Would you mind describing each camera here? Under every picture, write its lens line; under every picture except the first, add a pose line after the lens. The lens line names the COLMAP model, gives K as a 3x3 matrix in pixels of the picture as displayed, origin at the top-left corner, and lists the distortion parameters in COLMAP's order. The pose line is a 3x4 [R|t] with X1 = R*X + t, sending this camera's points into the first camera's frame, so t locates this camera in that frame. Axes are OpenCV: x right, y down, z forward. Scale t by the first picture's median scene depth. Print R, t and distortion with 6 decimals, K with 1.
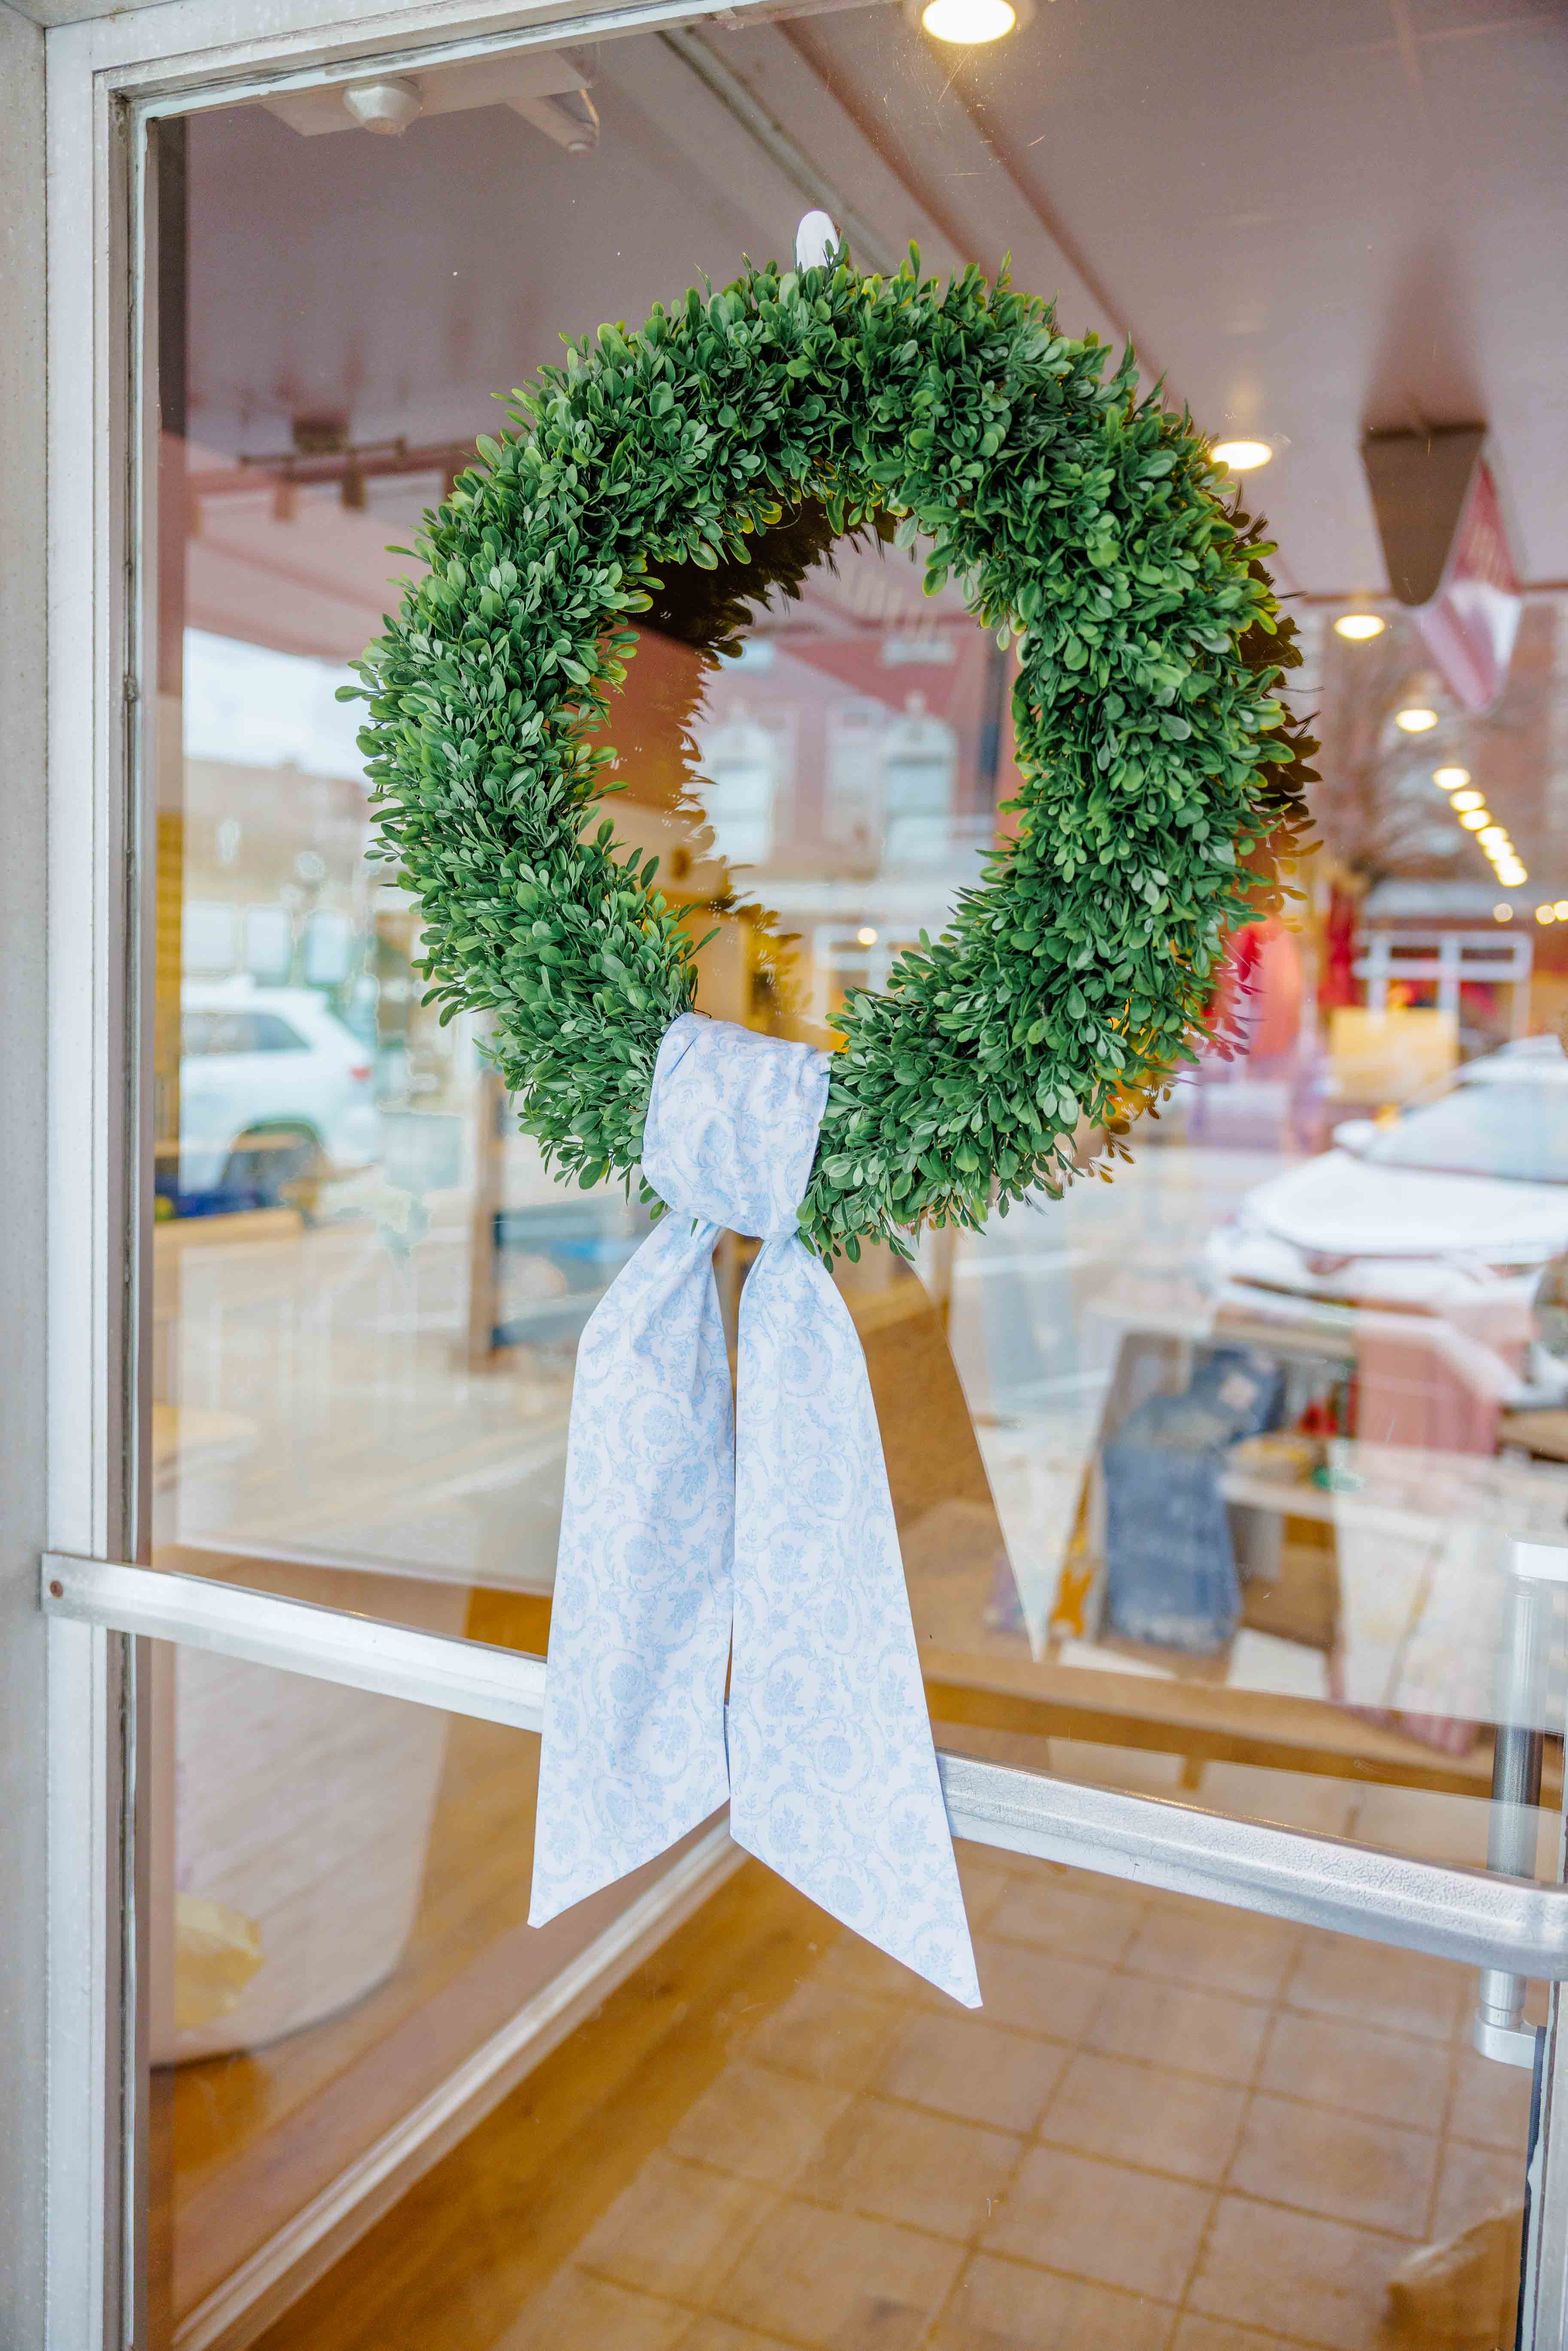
lens RADIAL K [[1968.8, 0, 759.1], [0, 1968.8, 1163.3], [0, 0, 1]] dist [-0.087208, 0.165791]
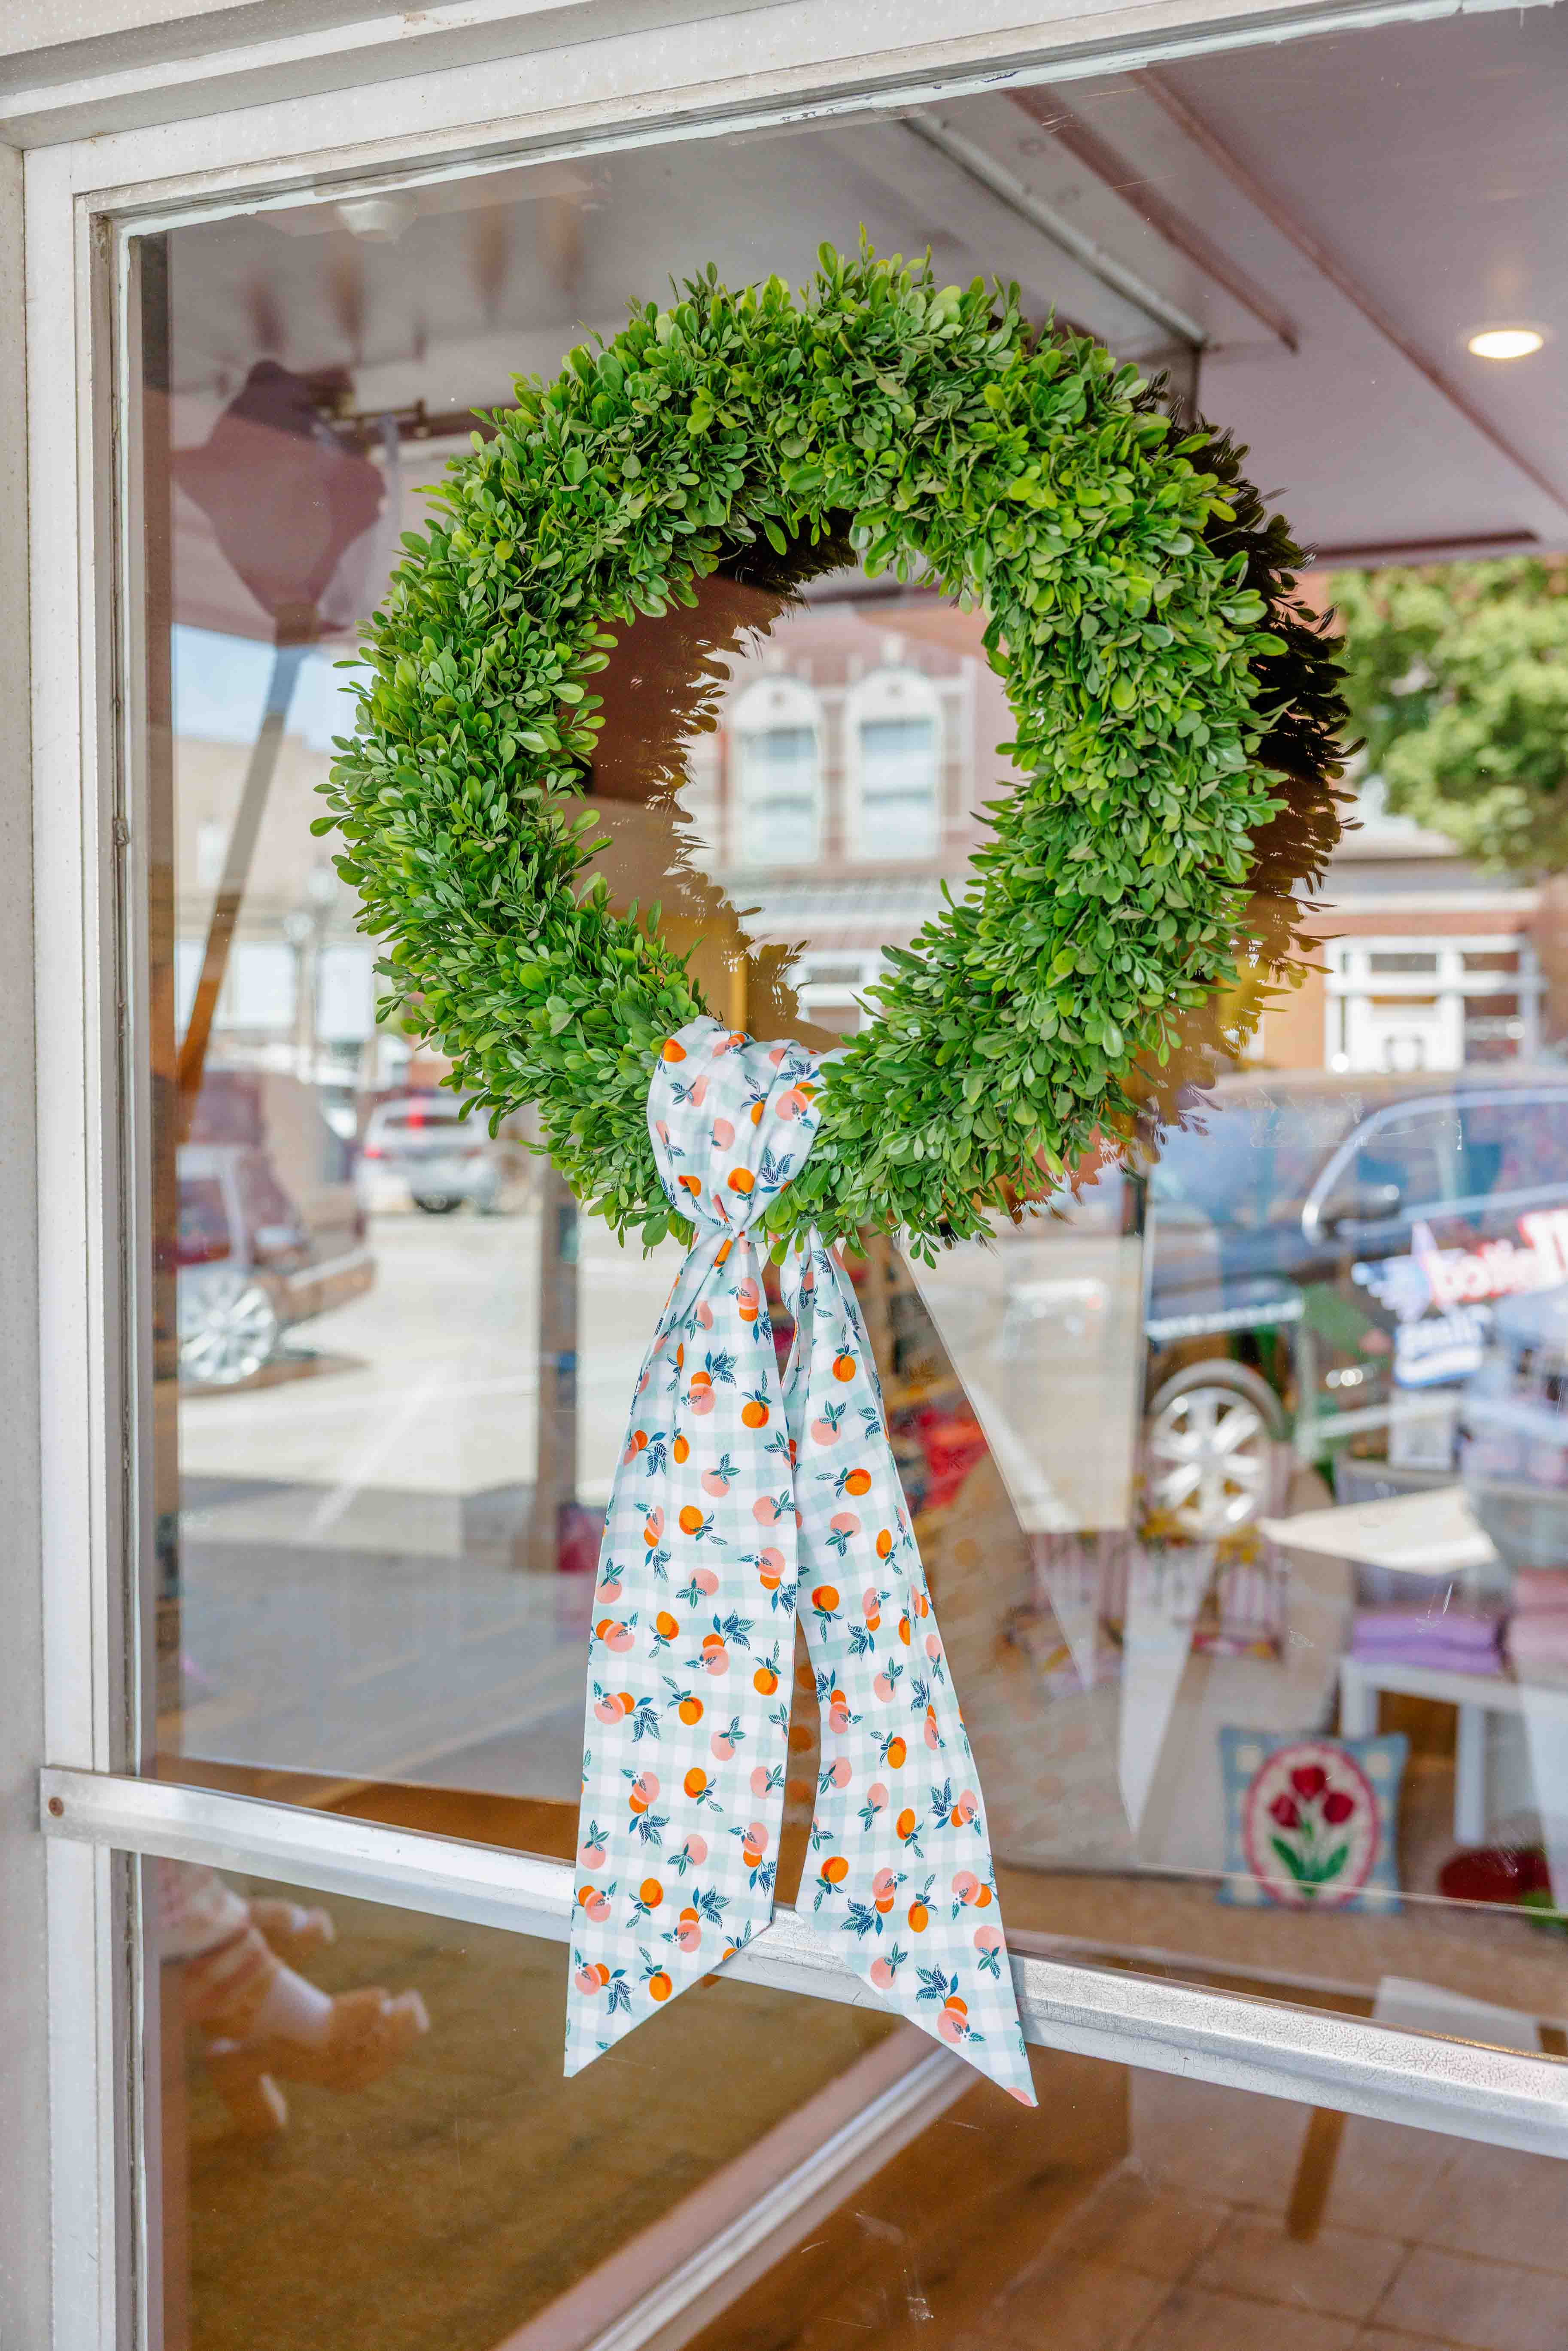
lens RADIAL K [[2716.7, 0, 785.6], [0, 2716.7, 1176.8], [0, 0, 1]] dist [-0.005273, -0.016056]
pose [[0.998003, -0.027255, -0.056979, 0.063771], [0.025146, 0.998984, -0.037402, -0.021700], [0.057940, 0.035895, 0.997675, -0.267473]]
